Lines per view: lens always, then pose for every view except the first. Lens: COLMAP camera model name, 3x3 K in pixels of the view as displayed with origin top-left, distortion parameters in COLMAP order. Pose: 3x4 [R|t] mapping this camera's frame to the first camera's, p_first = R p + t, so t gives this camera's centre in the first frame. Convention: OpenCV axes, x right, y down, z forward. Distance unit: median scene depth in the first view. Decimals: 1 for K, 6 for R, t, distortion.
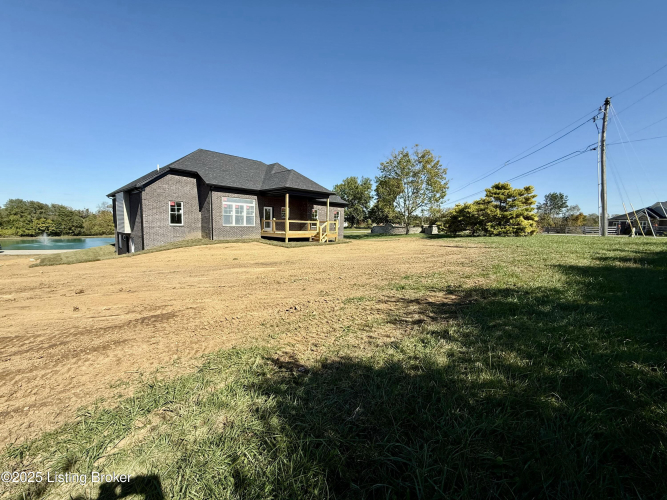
lens RADIAL K [[269.1, 0, 335.1], [0, 269.1, 248.4], [0, 0, 1]] dist [0.001759, -0.000567]
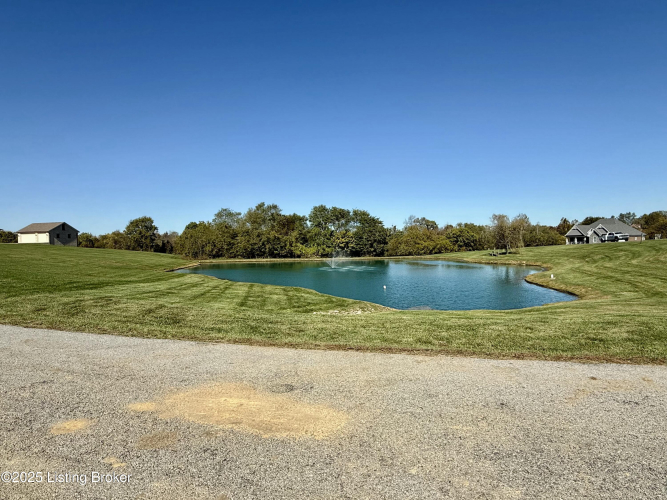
lens RADIAL K [[360.9, 0, 329.6], [0, 360.9, 251.2], [0, 0, 1]] dist [0.004903, 0.000272]
pose [[0.602217, -0.014909, -0.798193, -1.854057], [-0.039374, 0.998054, -0.048349, -0.065293], [0.797361, 0.060545, 0.600458, 2.113042]]
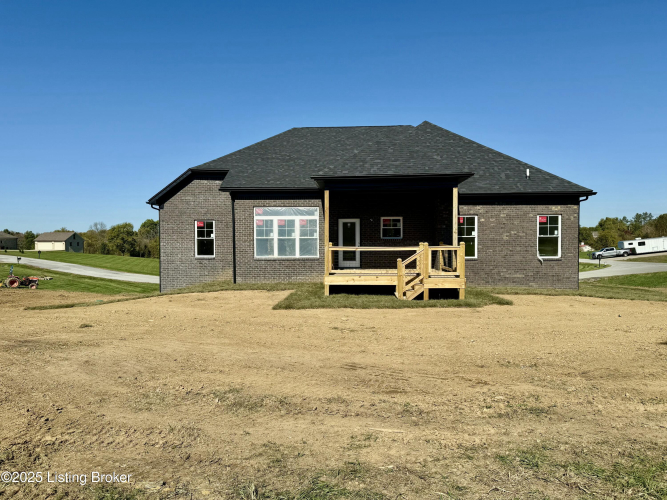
lens RADIAL K [[488.6, 0, 333.6], [0, 488.6, 247.7], [0, 0, 1]] dist [0.011984, 0.002498]
pose [[0.657661, -0.012686, -0.753207, 0.404312], [-0.047496, 0.997171, -0.058266, -0.048650], [0.751816, 0.074093, 0.655197, 0.405068]]
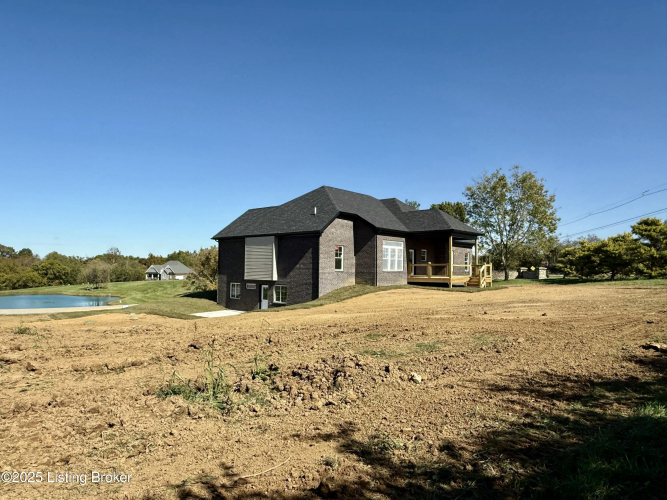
lens RADIAL K [[435.6, 0, 330.2], [0, 435.6, 252.6], [0, 0, 1]] dist [-0.026627, 0.001792]
pose [[0.999641, -0.013126, 0.023354, -0.558893], [0.015988, 0.991782, -0.126937, 0.036017], [-0.021496, 0.127265, 0.991636, -0.432608]]
